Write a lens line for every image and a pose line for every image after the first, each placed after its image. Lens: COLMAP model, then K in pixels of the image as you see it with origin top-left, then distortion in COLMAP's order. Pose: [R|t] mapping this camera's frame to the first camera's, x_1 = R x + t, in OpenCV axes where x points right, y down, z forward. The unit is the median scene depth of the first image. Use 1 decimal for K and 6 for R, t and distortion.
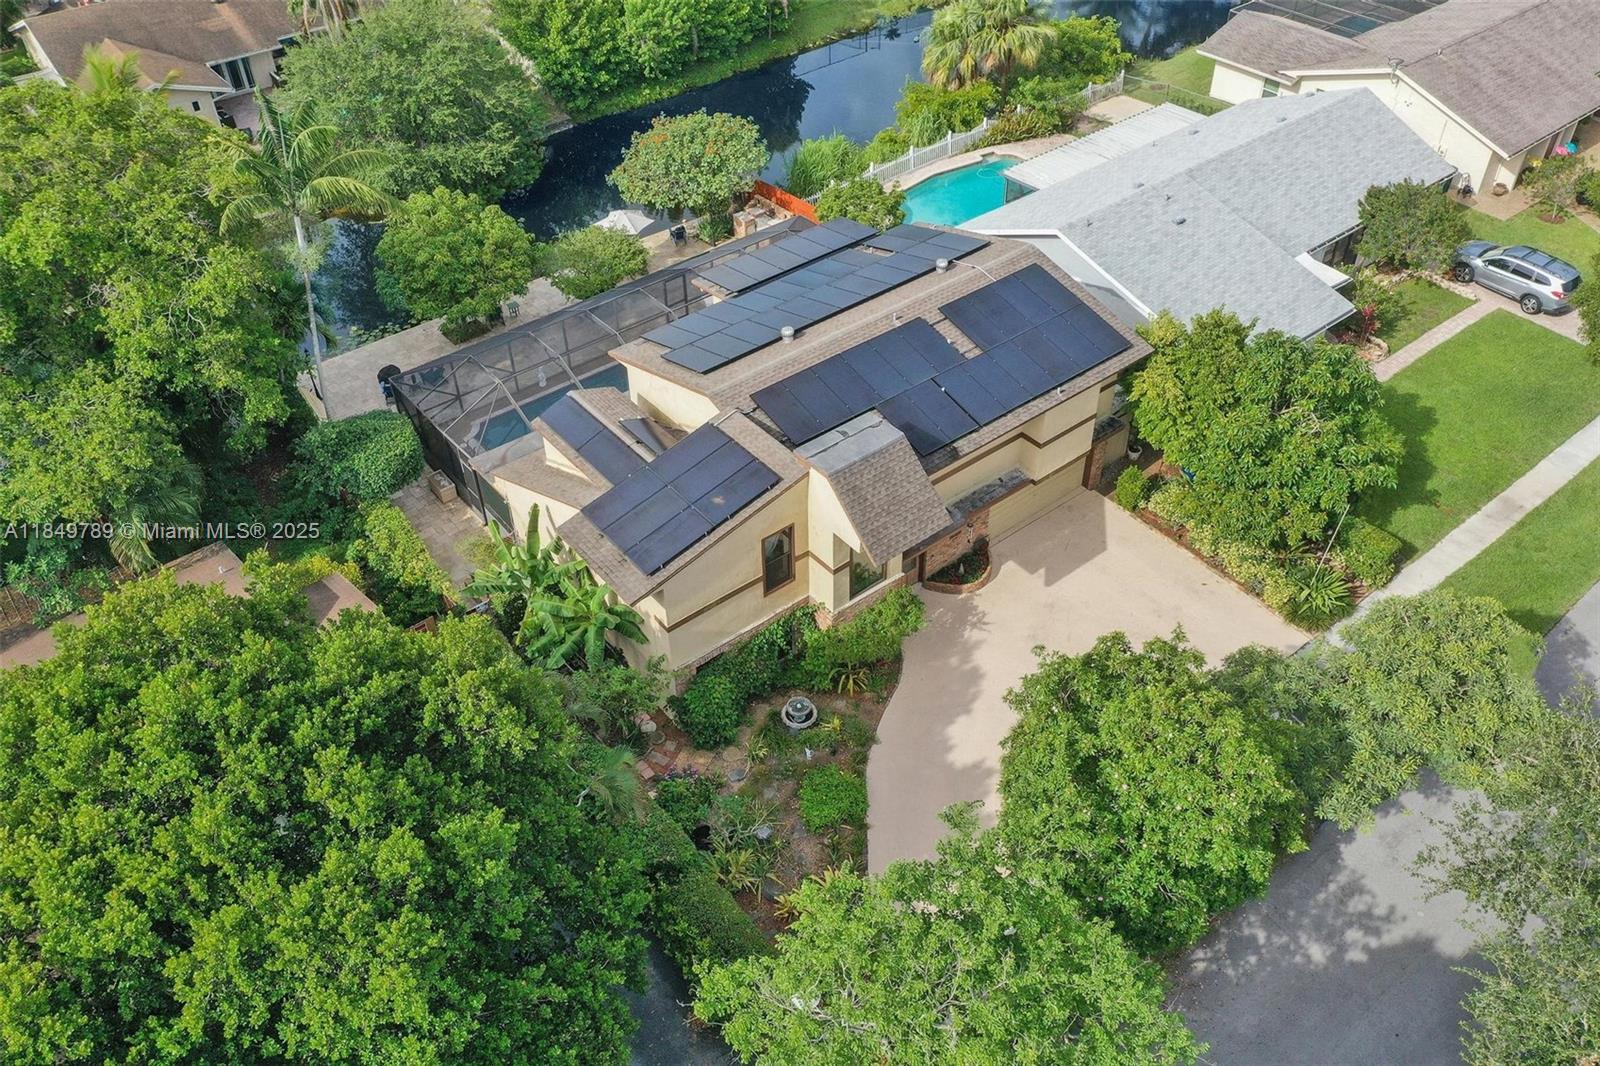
lens RADIAL K [[1284.7, 0, 800.0], [0, 1284.7, 533.0], [0, 0, 1]] dist [-0.006356, 0.002285]
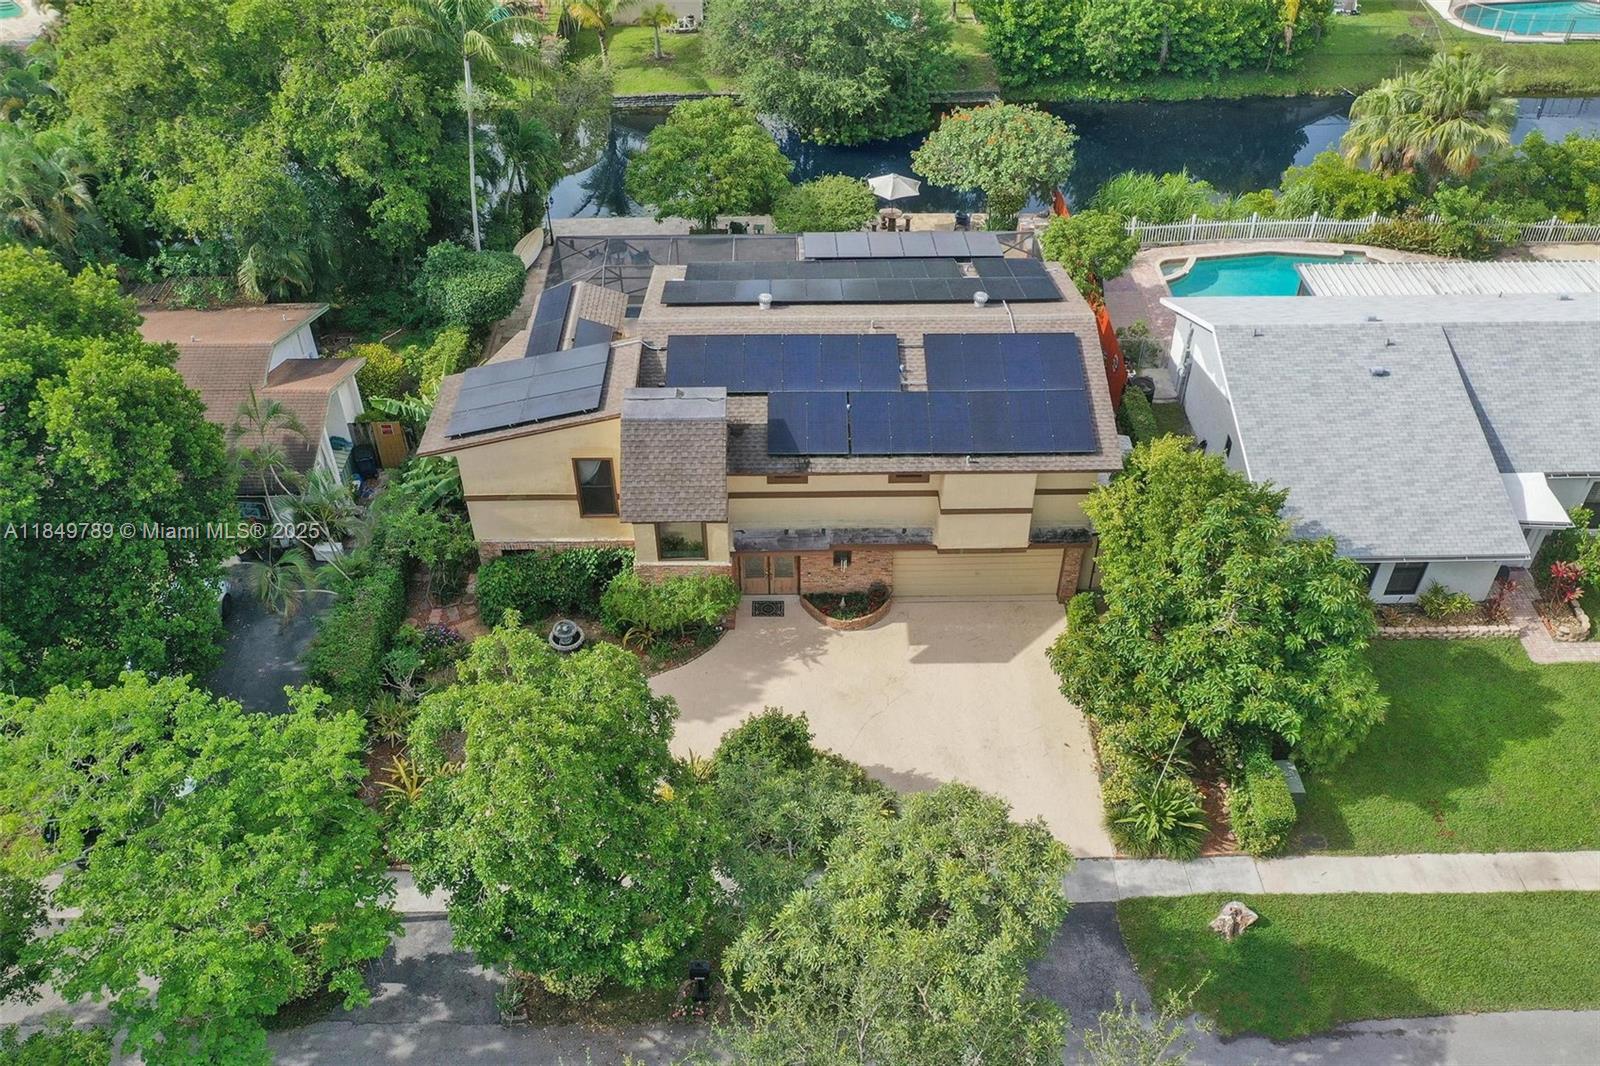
lens RADIAL K [[1313.0, 0, 800.0], [0, 1313.0, 533.0], [0, 0, 1]] dist [-0.002750, 0.002943]
pose [[0.790364, 0.413164, -0.452350, 0.354930], [-0.412856, 0.904725, 0.104991, -0.073050], [0.452631, 0.103774, 0.885639, 0.094177]]
